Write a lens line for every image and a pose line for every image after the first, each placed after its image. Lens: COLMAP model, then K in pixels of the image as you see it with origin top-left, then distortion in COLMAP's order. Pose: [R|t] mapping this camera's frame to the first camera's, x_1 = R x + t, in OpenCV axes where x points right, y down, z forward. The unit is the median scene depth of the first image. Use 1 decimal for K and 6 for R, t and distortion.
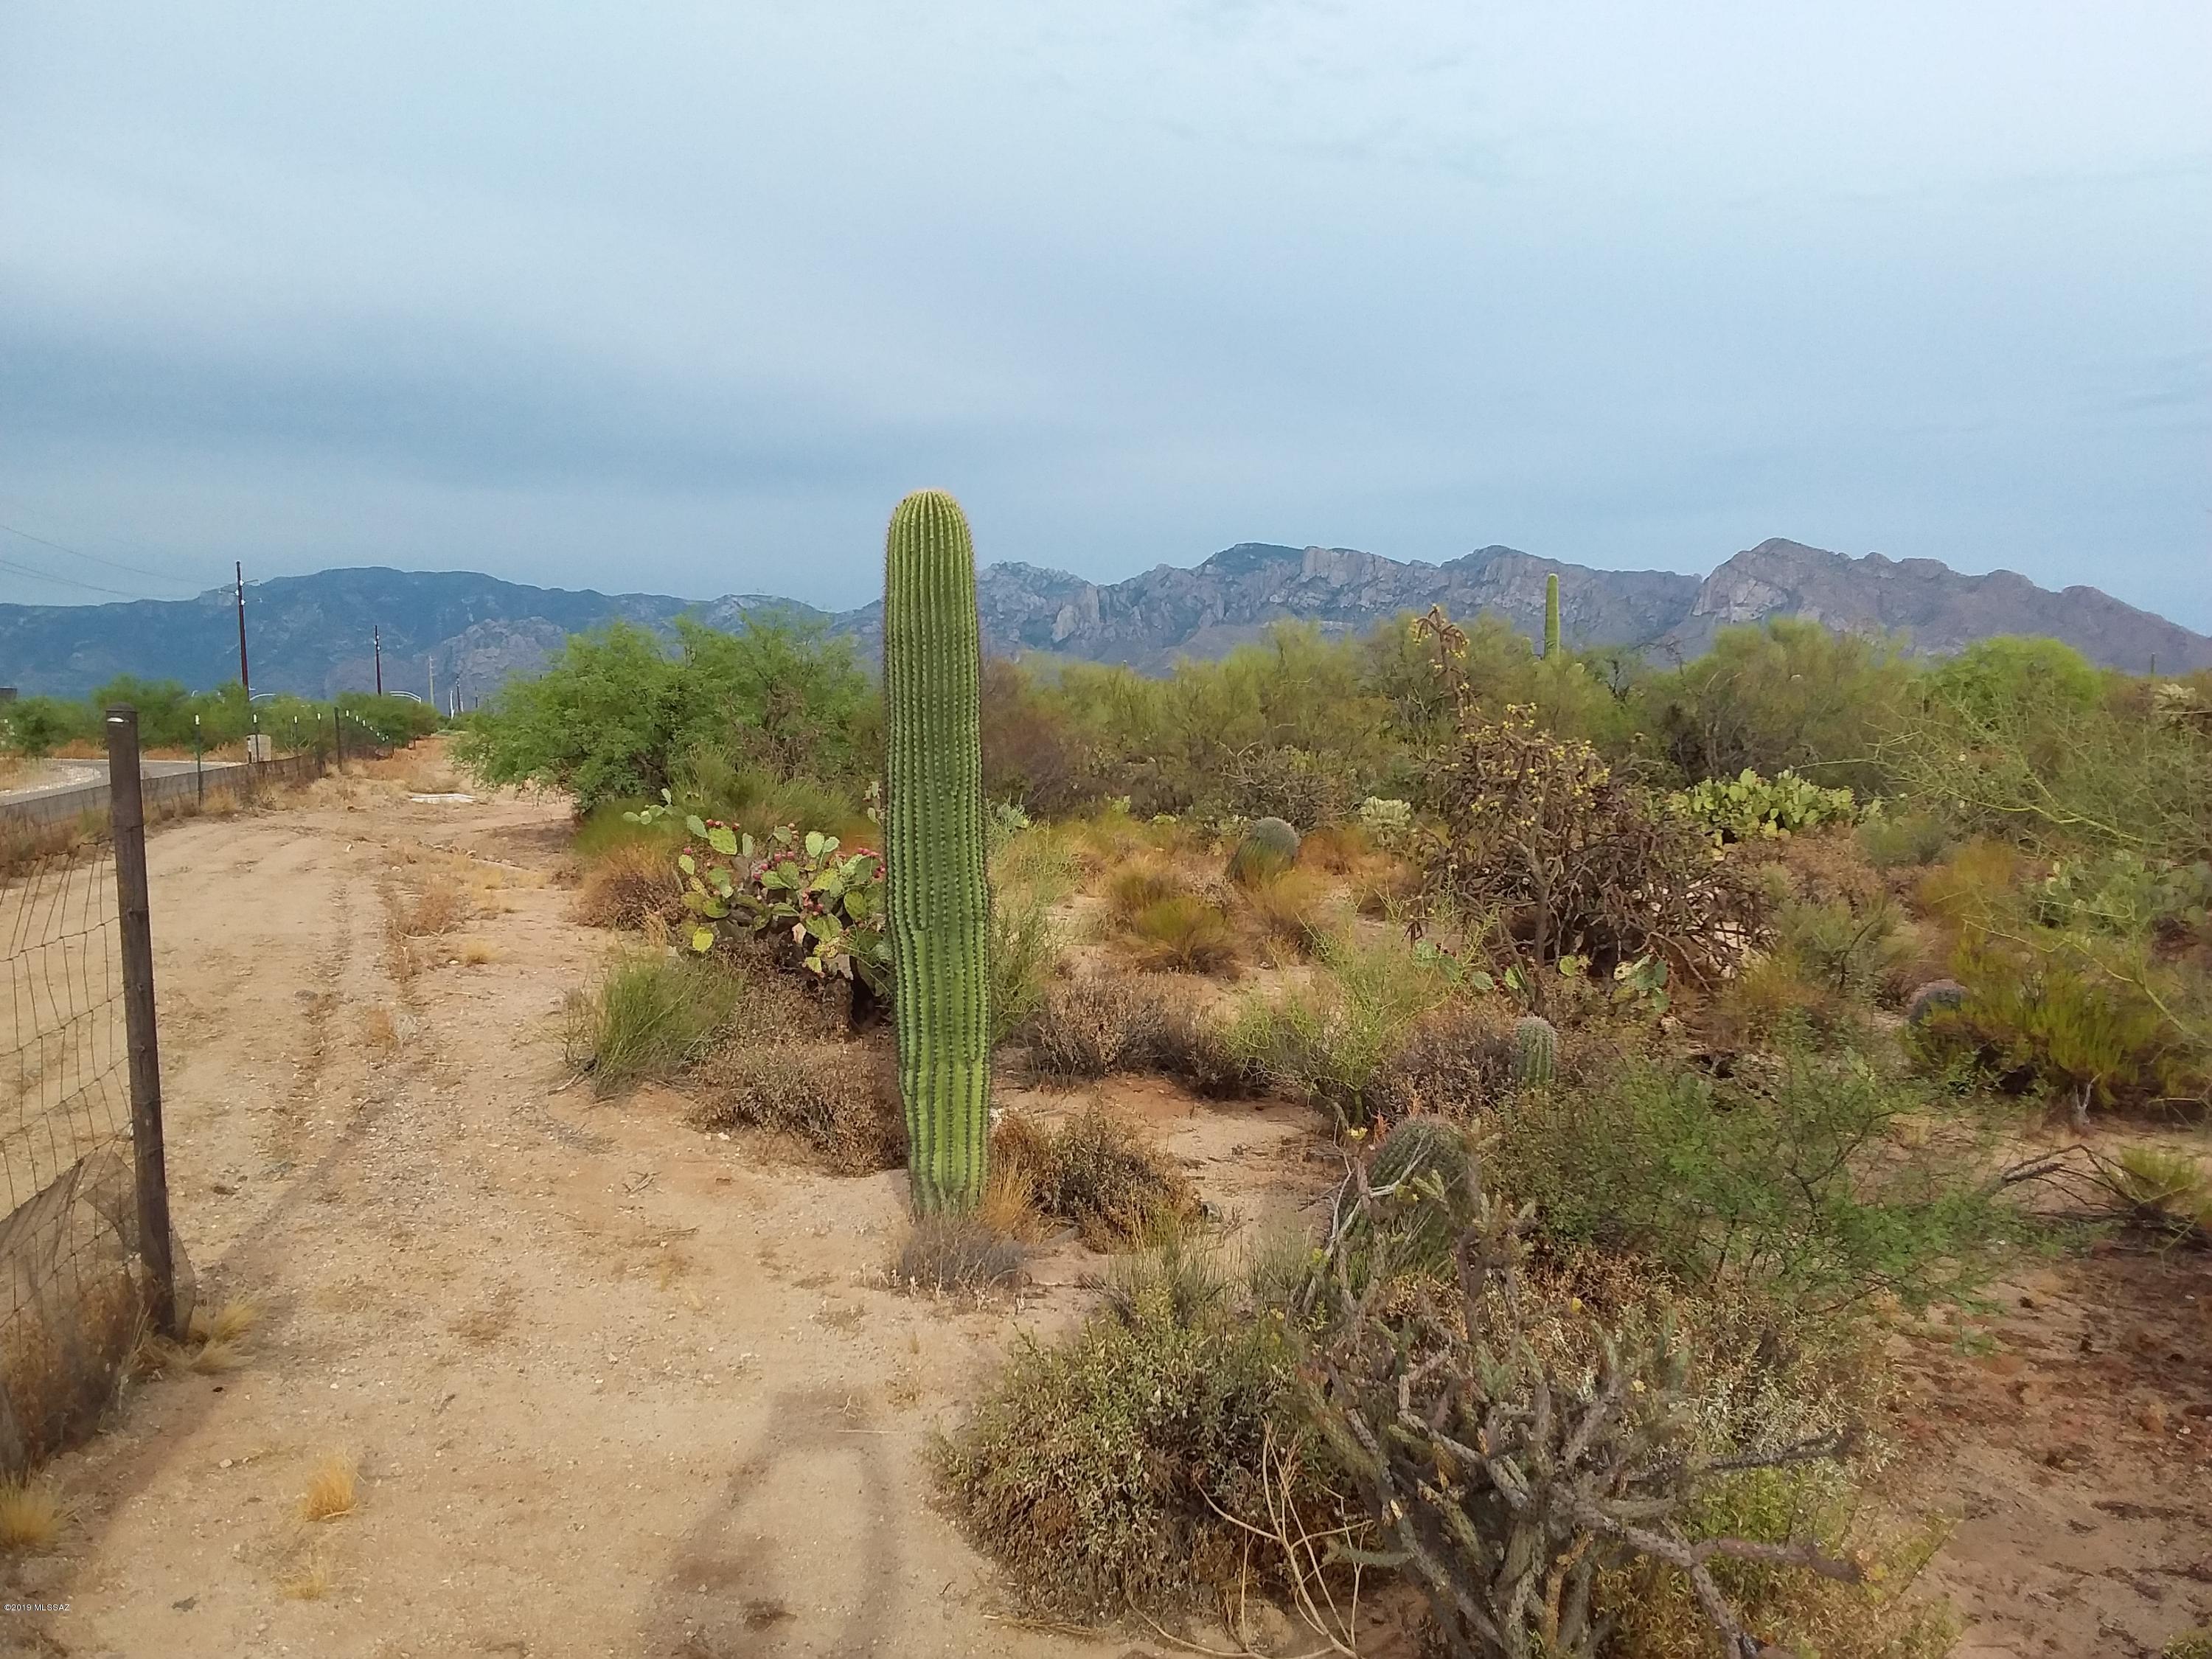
lens RADIAL K [[1776.9, 0, 1133.2], [0, 1776.9, 838.5], [0, 0, 1]] dist [0.127303, -0.196018]
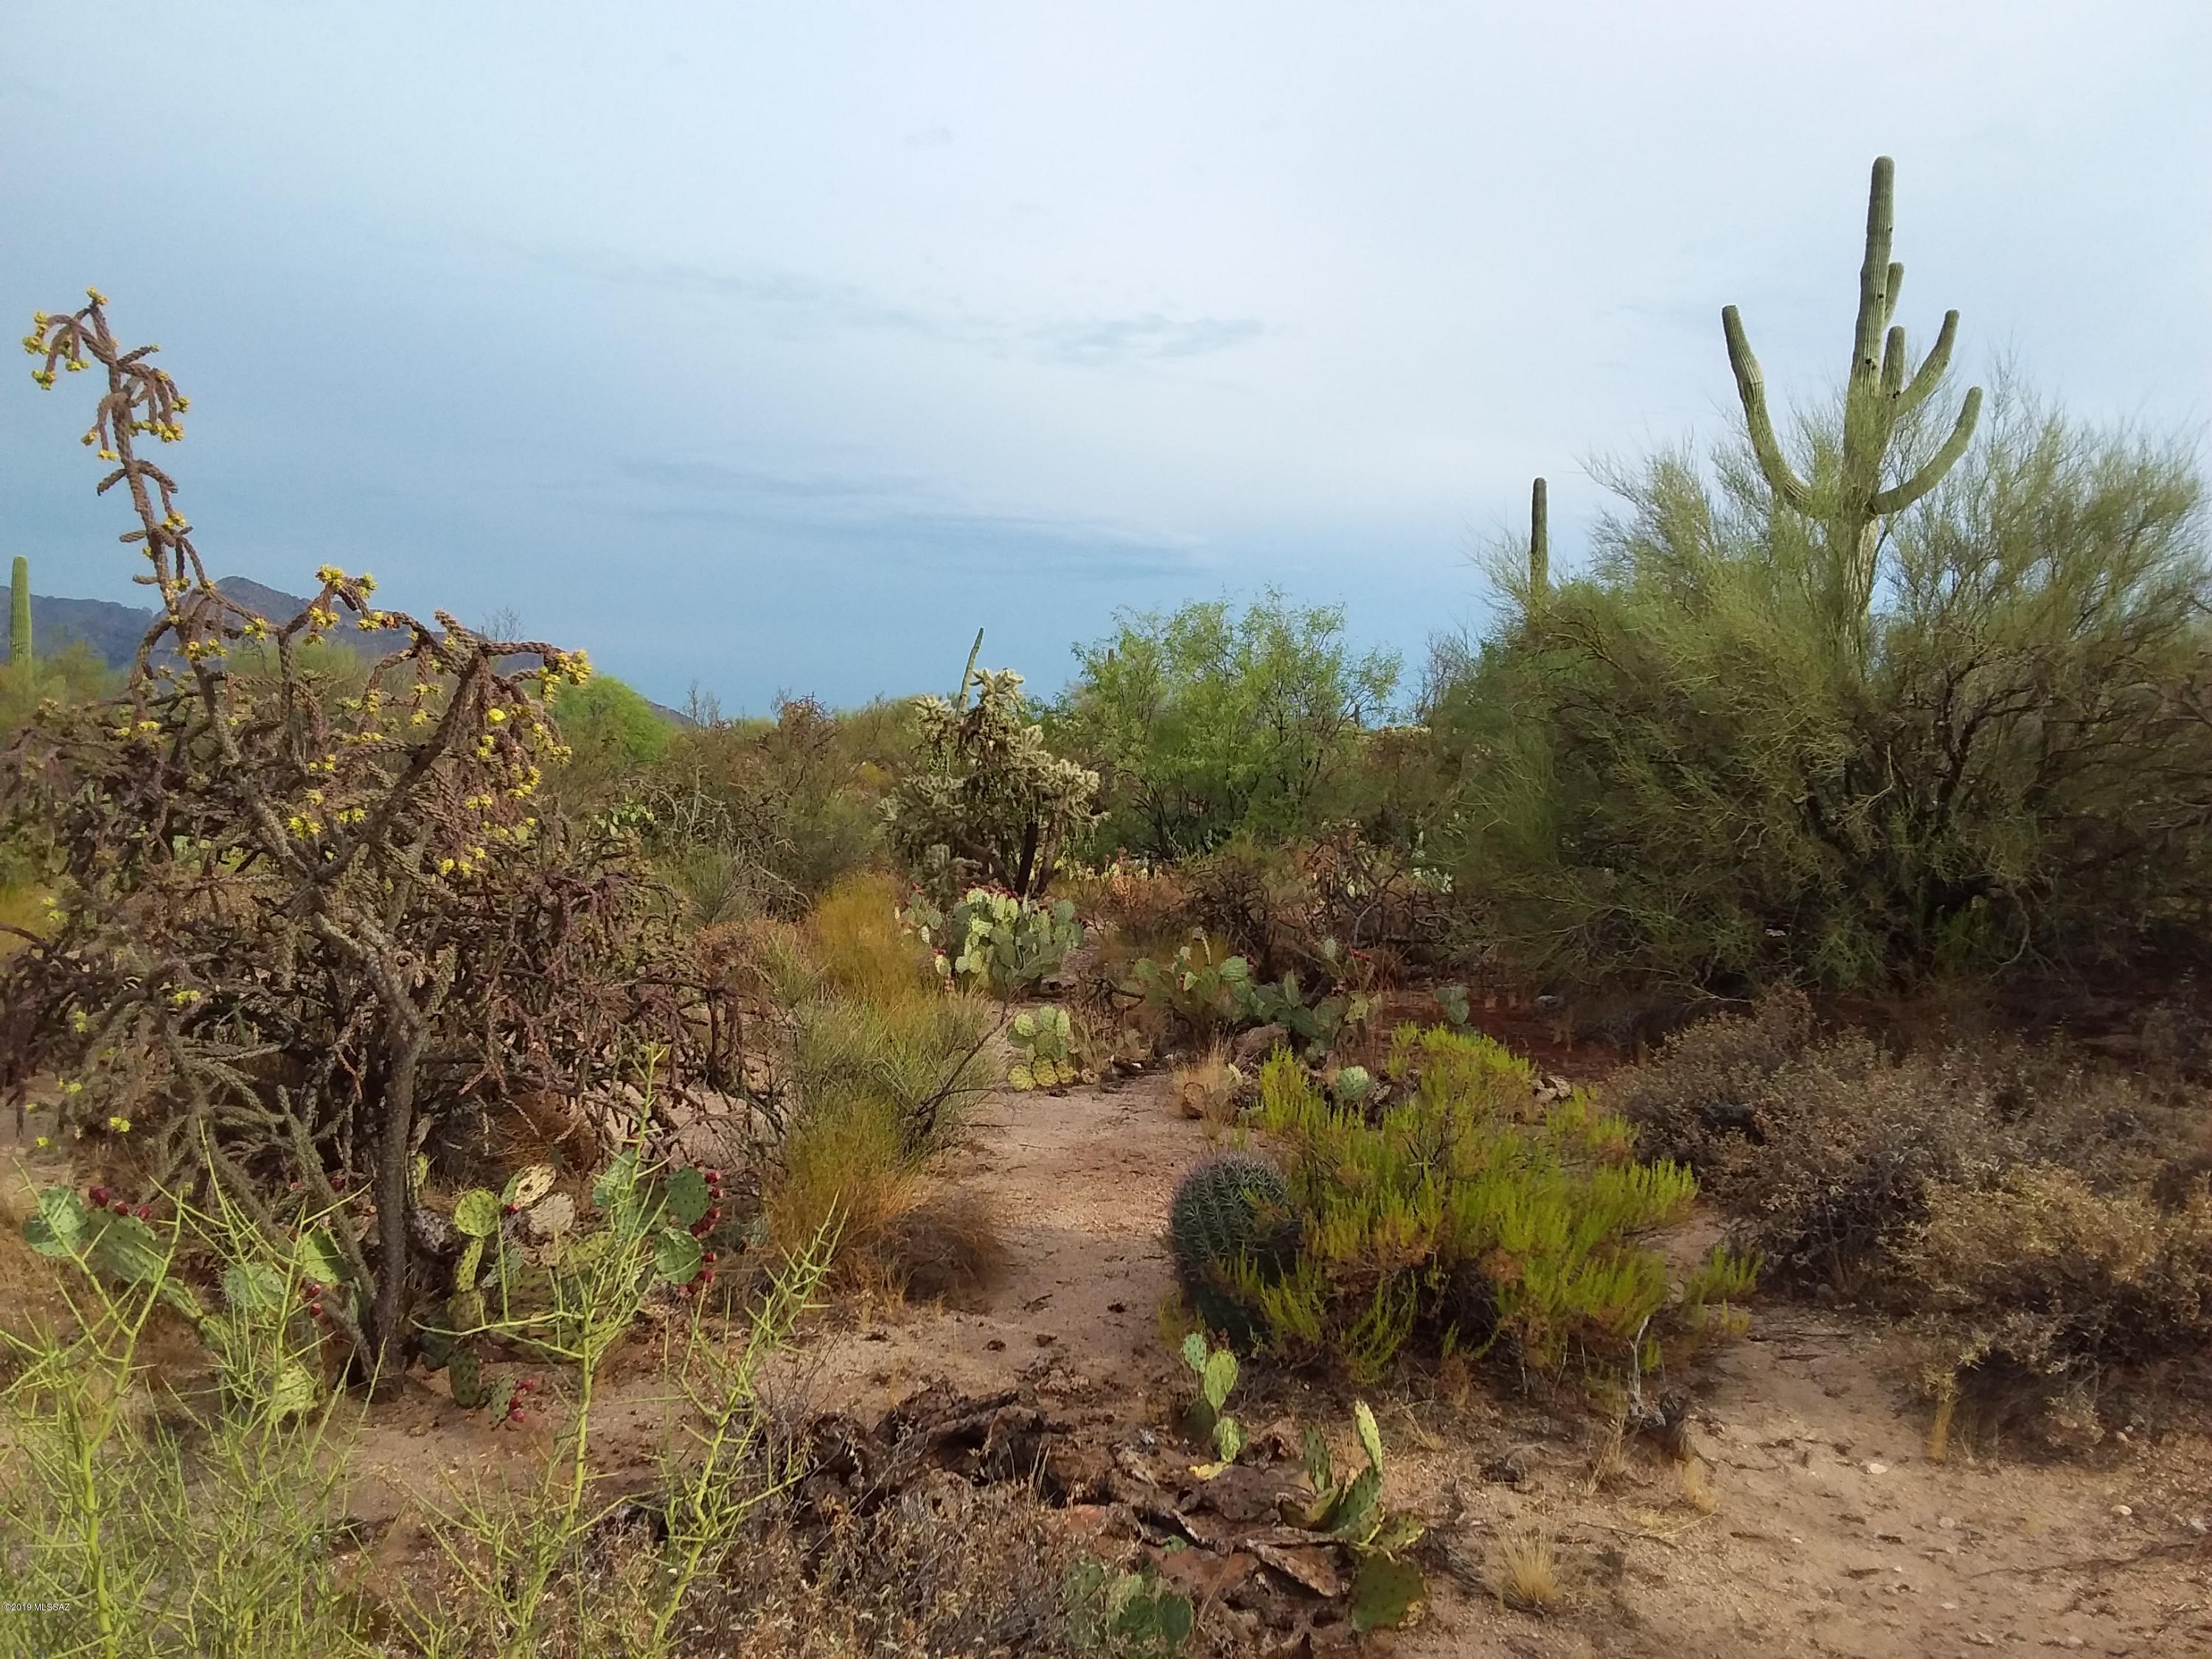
lens RADIAL K [[1776.9, 0, 1129.9], [0, 1776.9, 823.6], [0, 0, 1]] dist [0.127303, -0.196018]
pose [[0.698034, -0.009249, 0.716005, 0.047721], [0.034627, 0.999183, -0.020851, -0.004885], [-0.715227, 0.039348, 0.697784, 0.574979]]
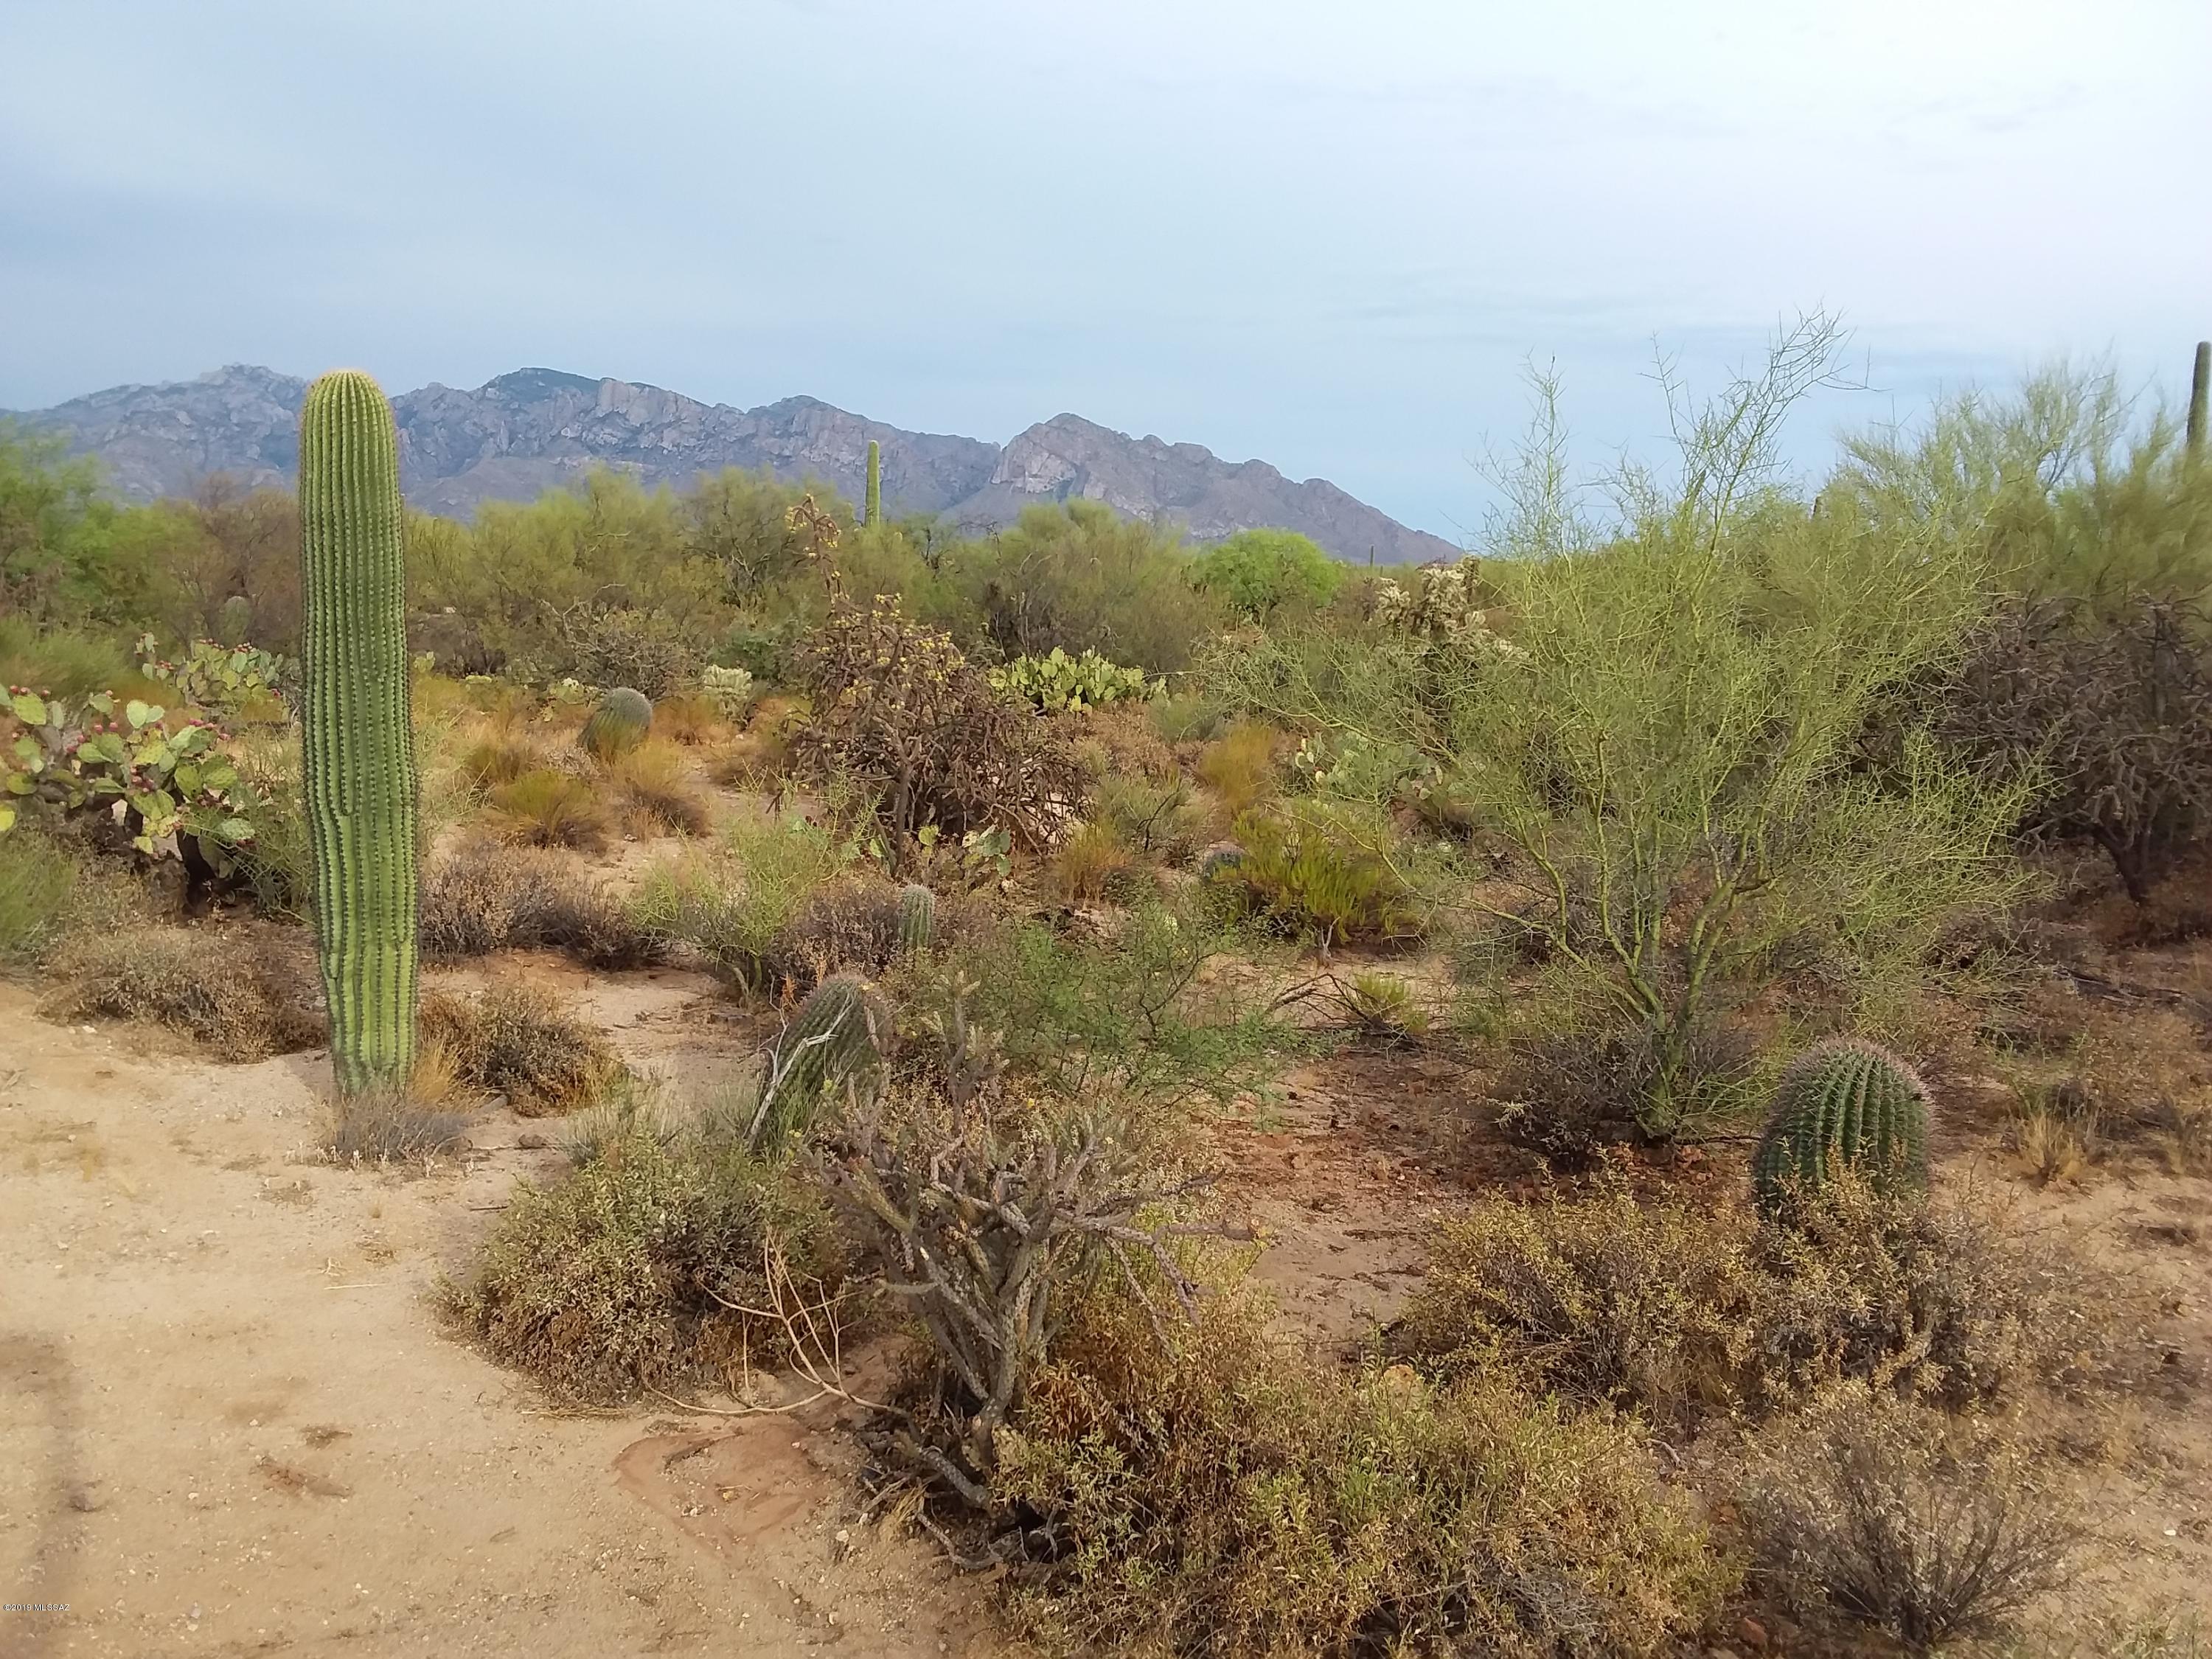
lens RADIAL K [[1776.9, 0, 1135.2], [0, 1776.9, 833.4], [0, 0, 1]] dist [0.127303, -0.196018]
pose [[0.927510, -0.011967, 0.373607, -0.049714], [-0.016942, 0.997114, 0.073999, -0.014191], [-0.373414, -0.074965, 0.924631, -0.072818]]
